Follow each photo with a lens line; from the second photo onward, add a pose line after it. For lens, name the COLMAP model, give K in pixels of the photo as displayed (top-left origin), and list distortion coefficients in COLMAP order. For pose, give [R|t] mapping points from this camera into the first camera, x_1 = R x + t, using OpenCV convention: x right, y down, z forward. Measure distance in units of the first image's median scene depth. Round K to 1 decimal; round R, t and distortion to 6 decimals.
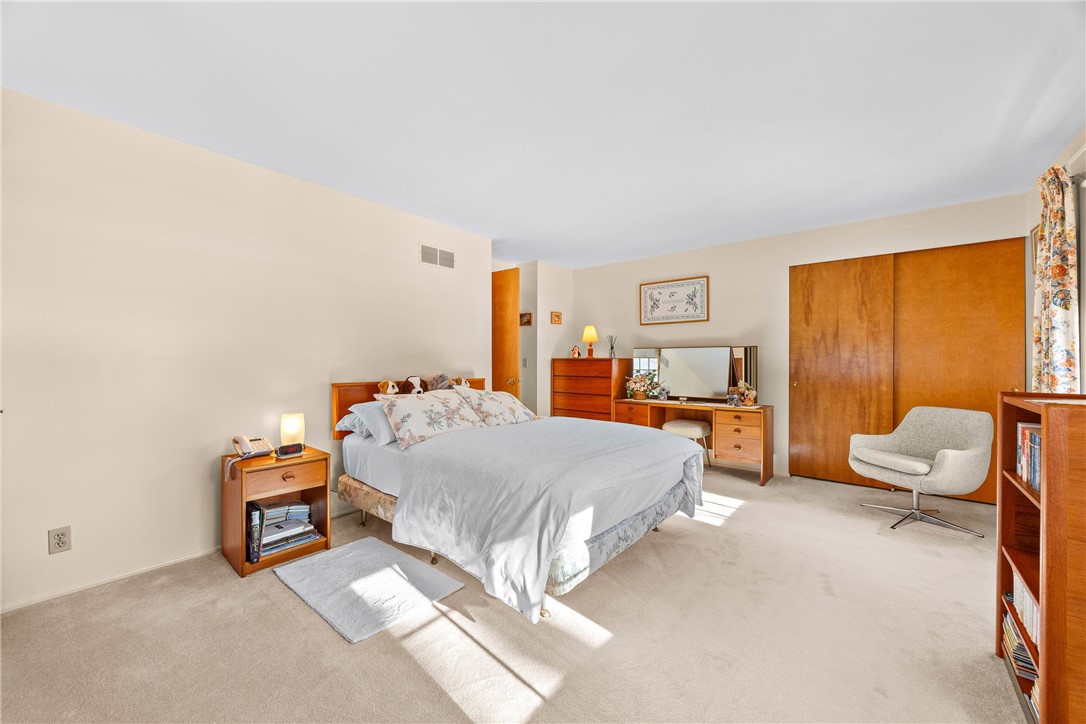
lens RADIAL K [[425.9, 0, 540.5], [0, 425.9, 362.3], [0, 0, 1]] dist [-0.006067, 0.000056]
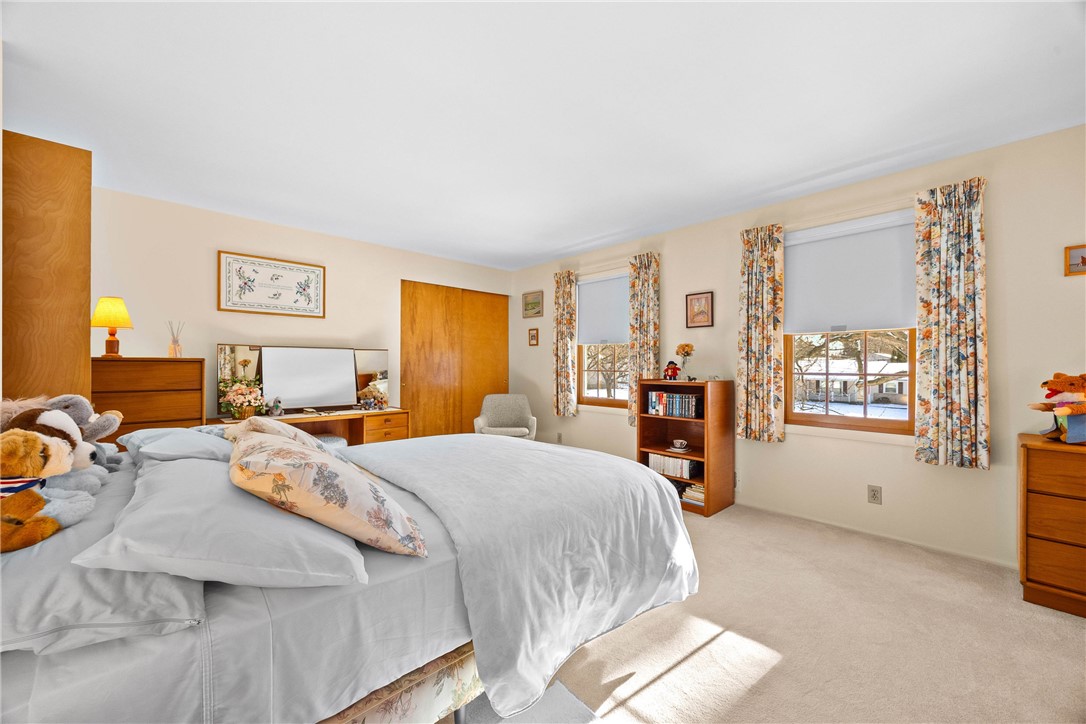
lens RADIAL K [[425.9, 0, 541.5], [0, 425.9, 364.6], [0, 0, 1]] dist [-0.006067, 0.000056]
pose [[0.096206, 0.003977, 0.995354, -0.495424], [-0.001463, 0.999992, -0.003854, 0.001234], [-0.995360, -0.001086, 0.096211, 0.538612]]
